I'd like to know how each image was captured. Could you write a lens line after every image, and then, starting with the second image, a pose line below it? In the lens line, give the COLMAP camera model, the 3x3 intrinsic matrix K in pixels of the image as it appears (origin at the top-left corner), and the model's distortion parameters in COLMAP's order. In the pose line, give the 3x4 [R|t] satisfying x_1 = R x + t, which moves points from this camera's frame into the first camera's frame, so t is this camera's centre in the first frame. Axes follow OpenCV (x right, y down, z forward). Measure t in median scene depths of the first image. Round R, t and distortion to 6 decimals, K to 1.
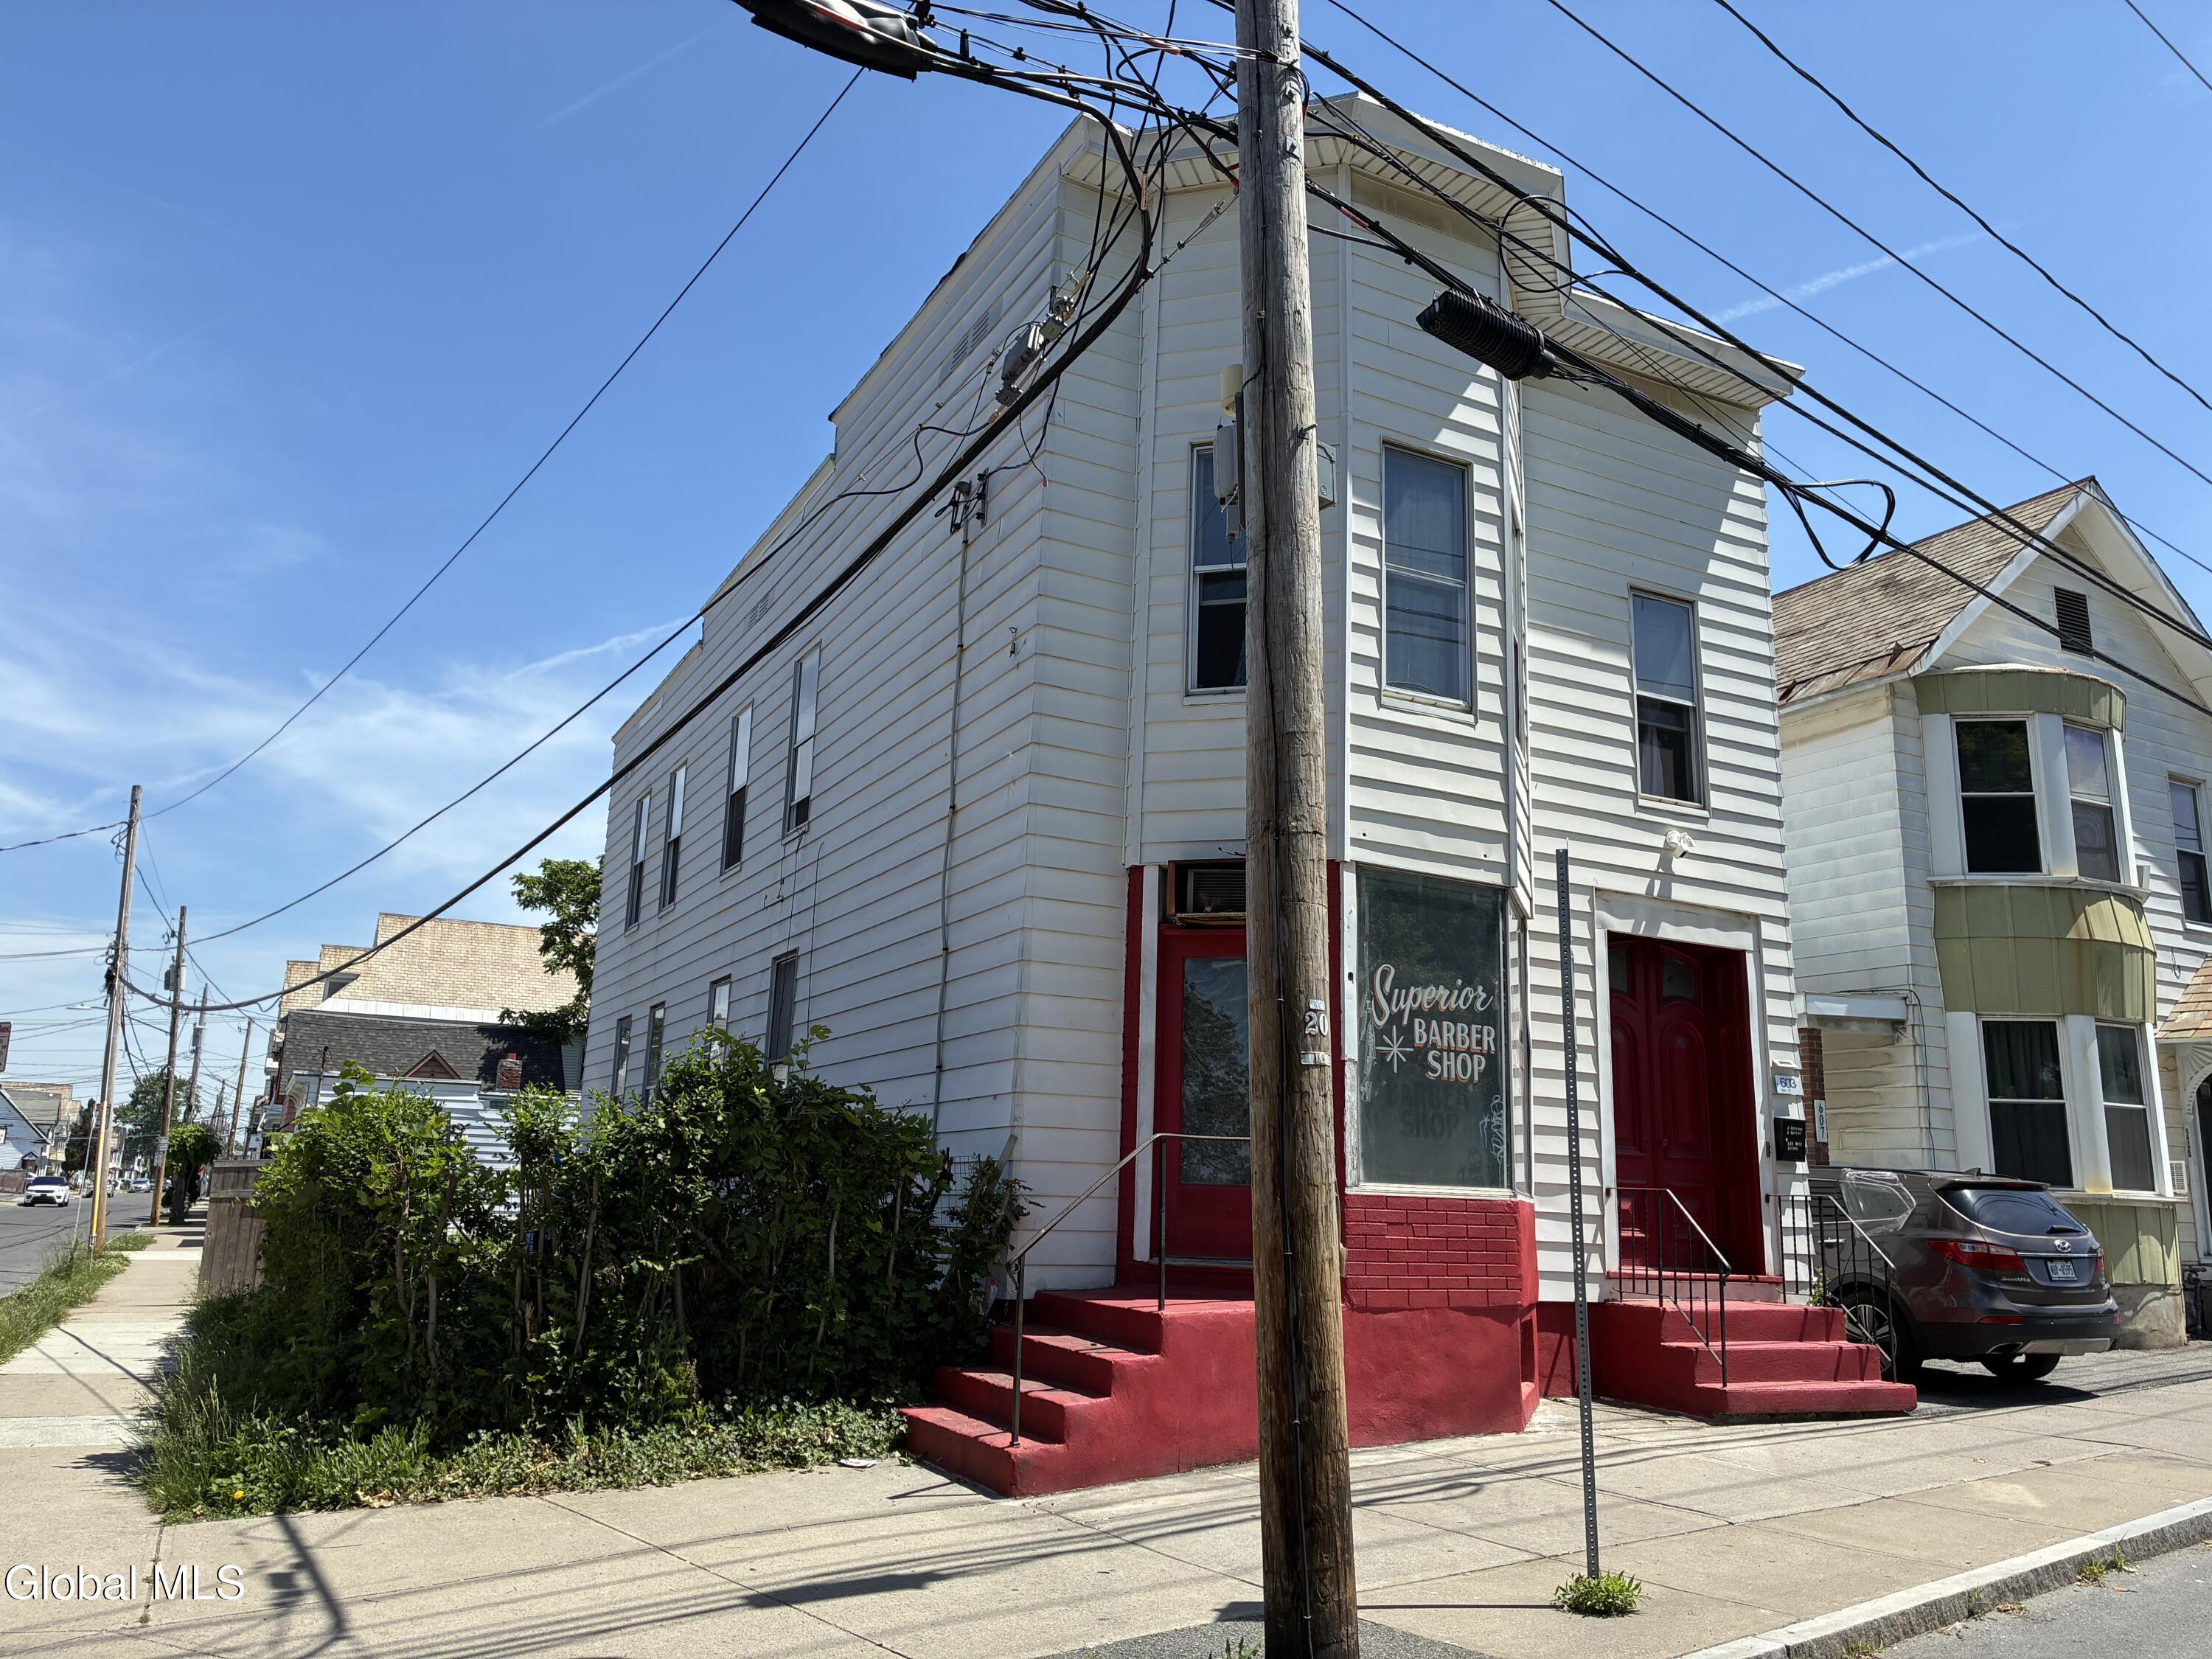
lens RADIAL K [[1675.7, 0, 1111.6], [0, 1675.7, 812.6], [0, 0, 1]] dist [0.081208, -0.108401]
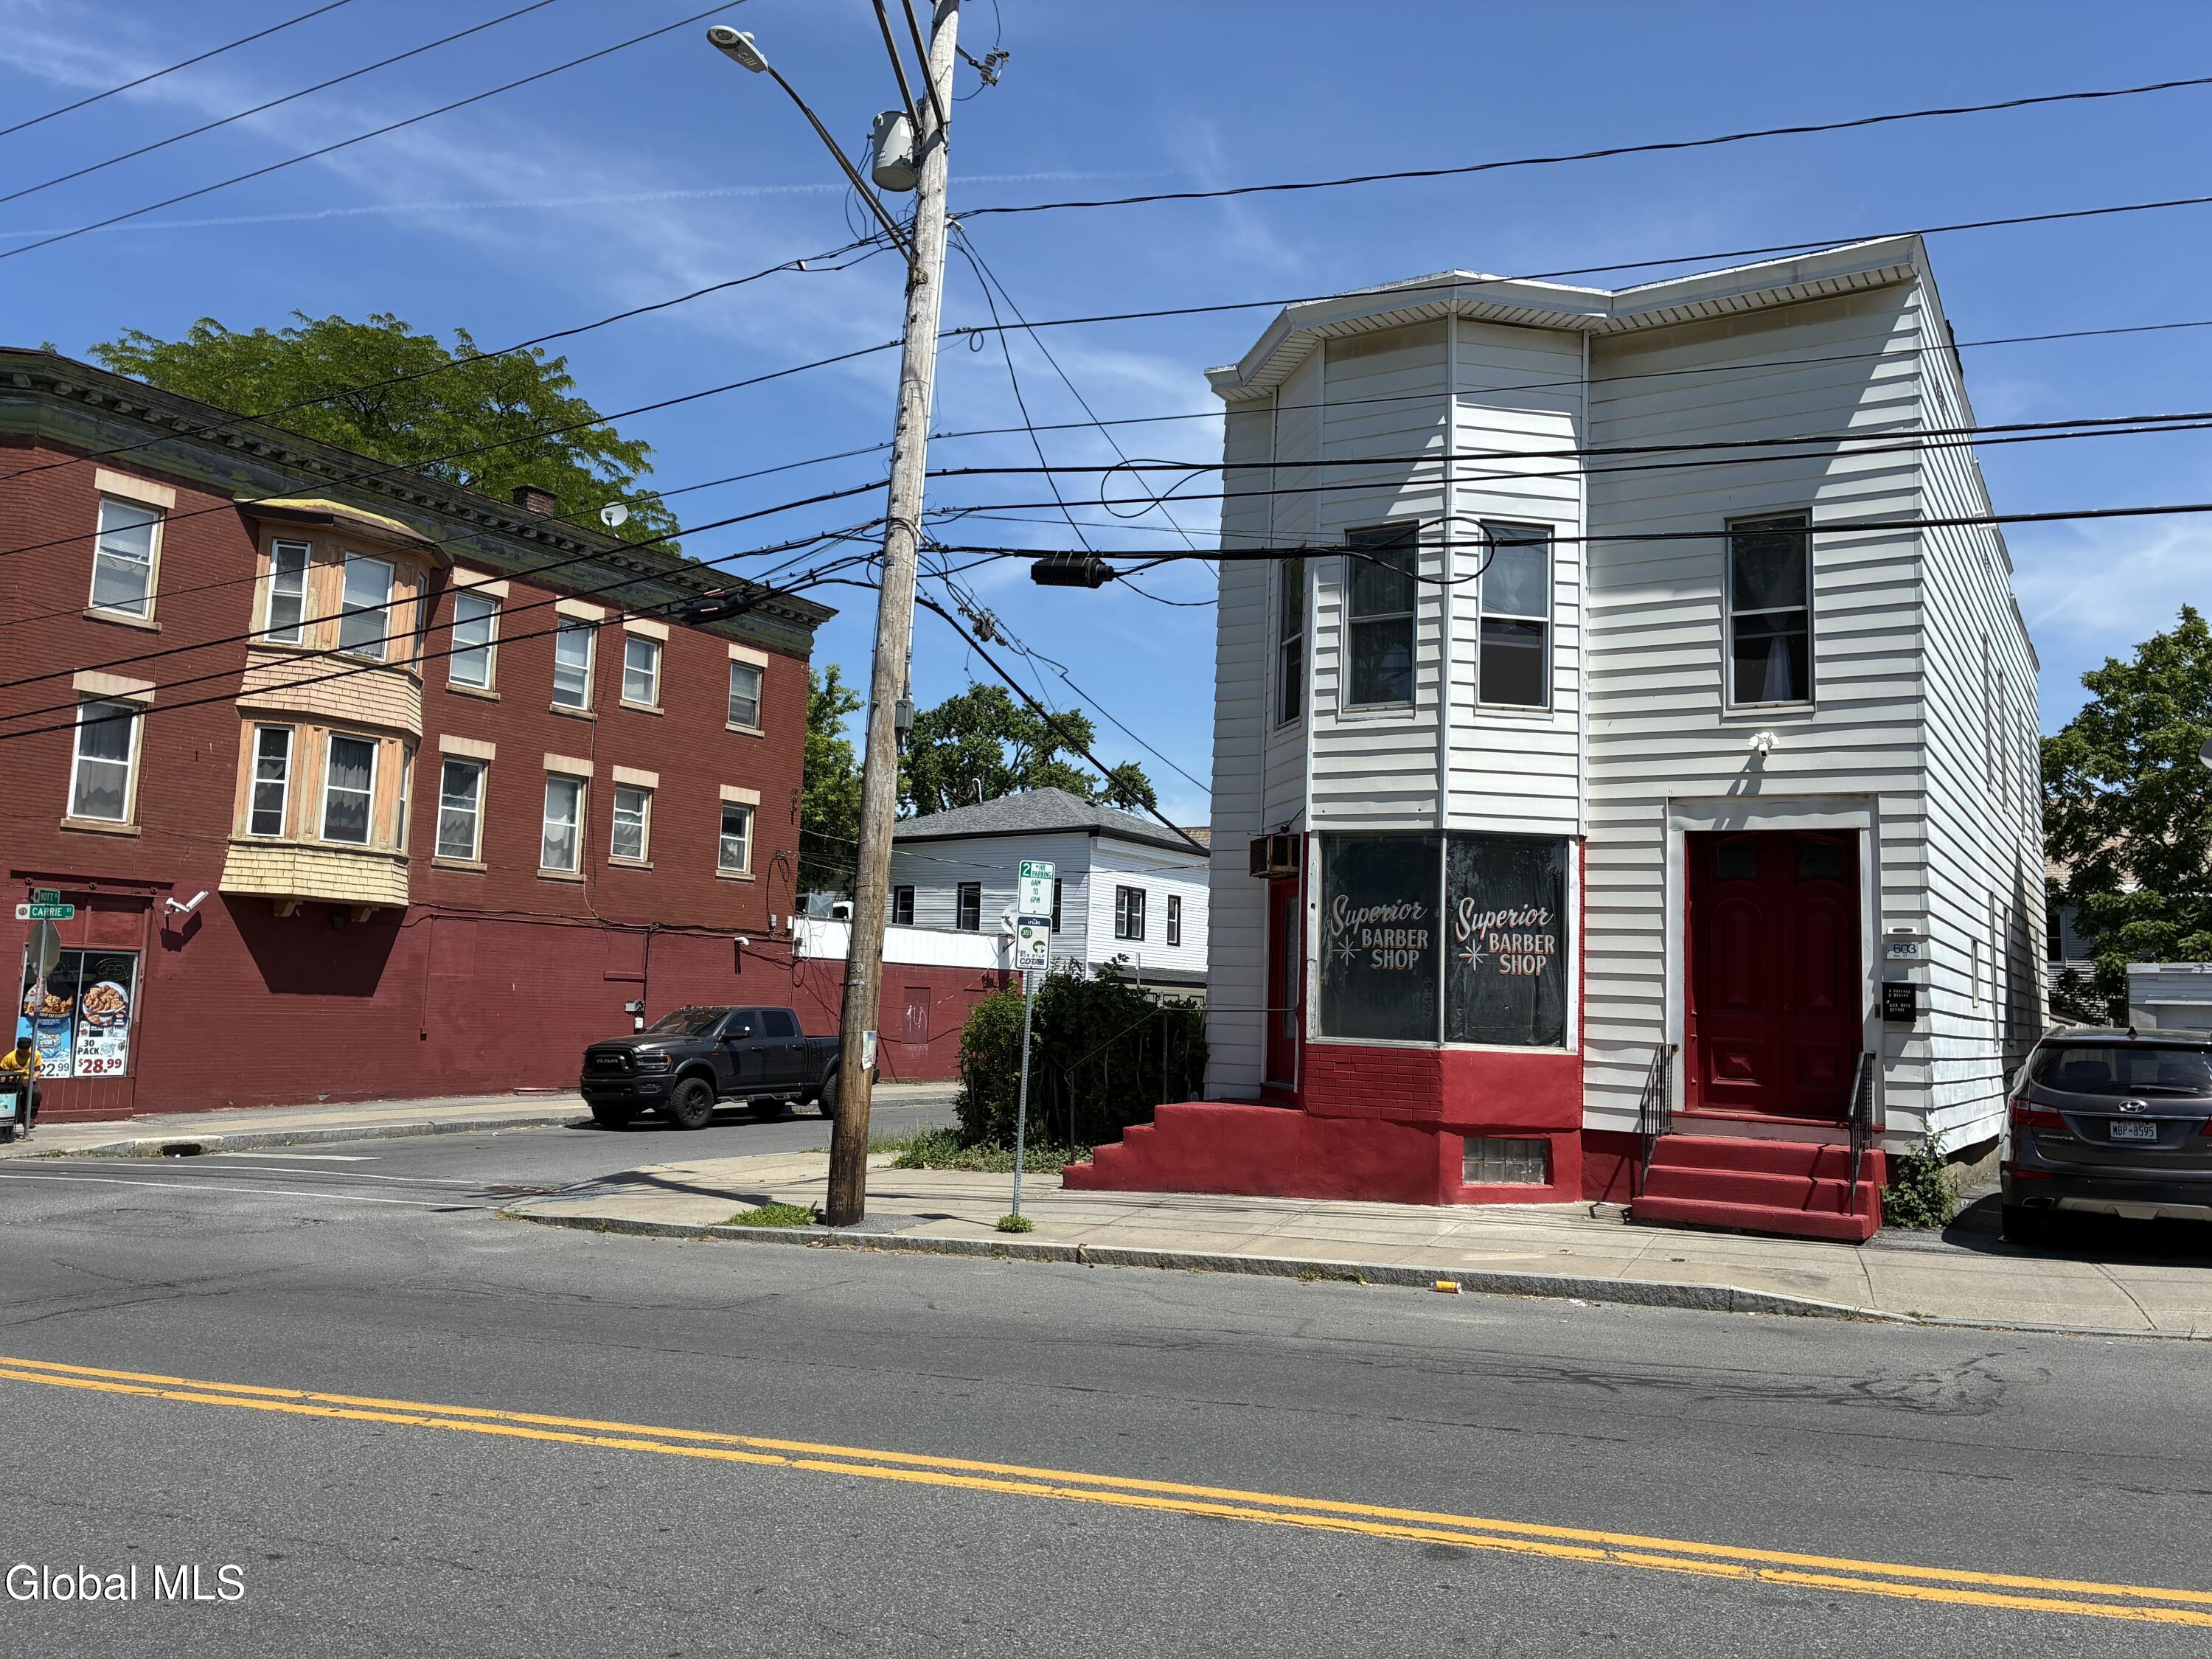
lens RADIAL K [[1675.7, 0, 1111.6], [0, 1675.7, 812.6], [0, 0, 1]] dist [0.081208, -0.108401]
pose [[0.504337, -0.113910, -0.855961, 1.219225], [0.176480, 0.983935, -0.026958, 0.019340], [0.845281, -0.137464, 0.516337, 0.051173]]
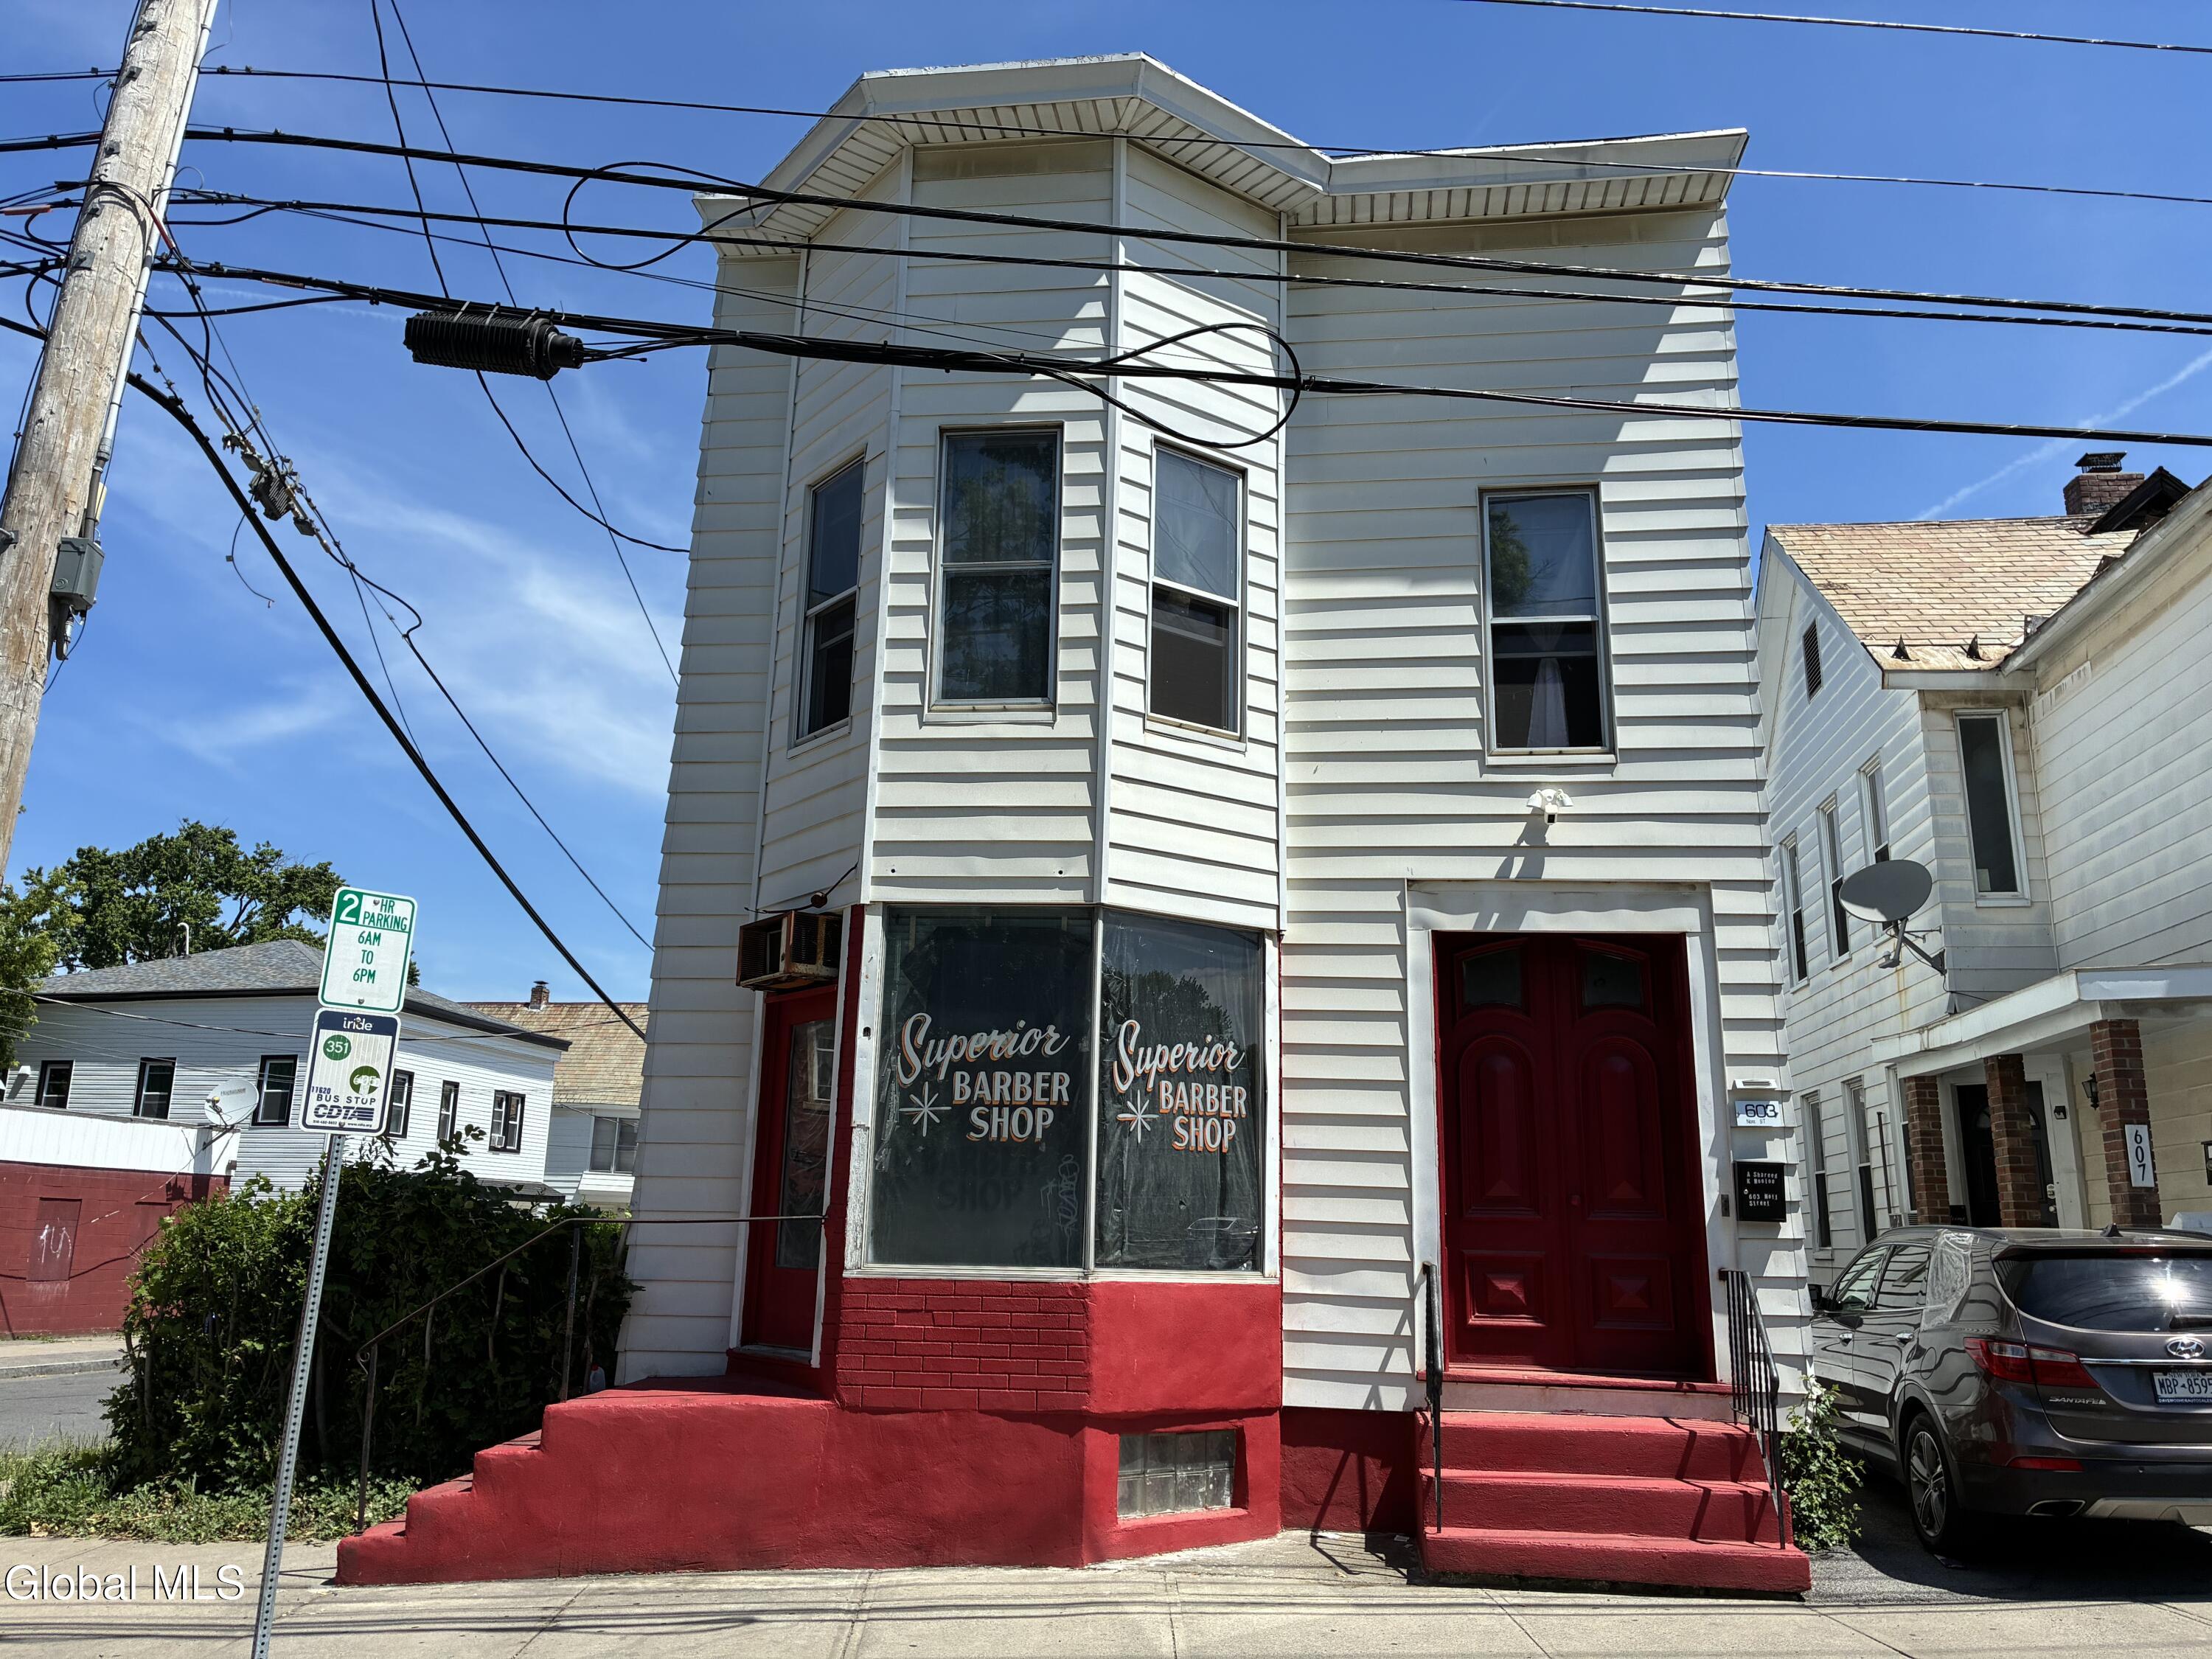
lens RADIAL K [[1675.7, 0, 1111.6], [0, 1675.7, 812.6], [0, 0, 1]] dist [0.081208, -0.108401]
pose [[0.815129, -0.157144, -0.557558, 0.678624], [0.135442, 0.987525, -0.080317, 0.063514], [0.563223, -0.010048, 0.826244, 0.293712]]
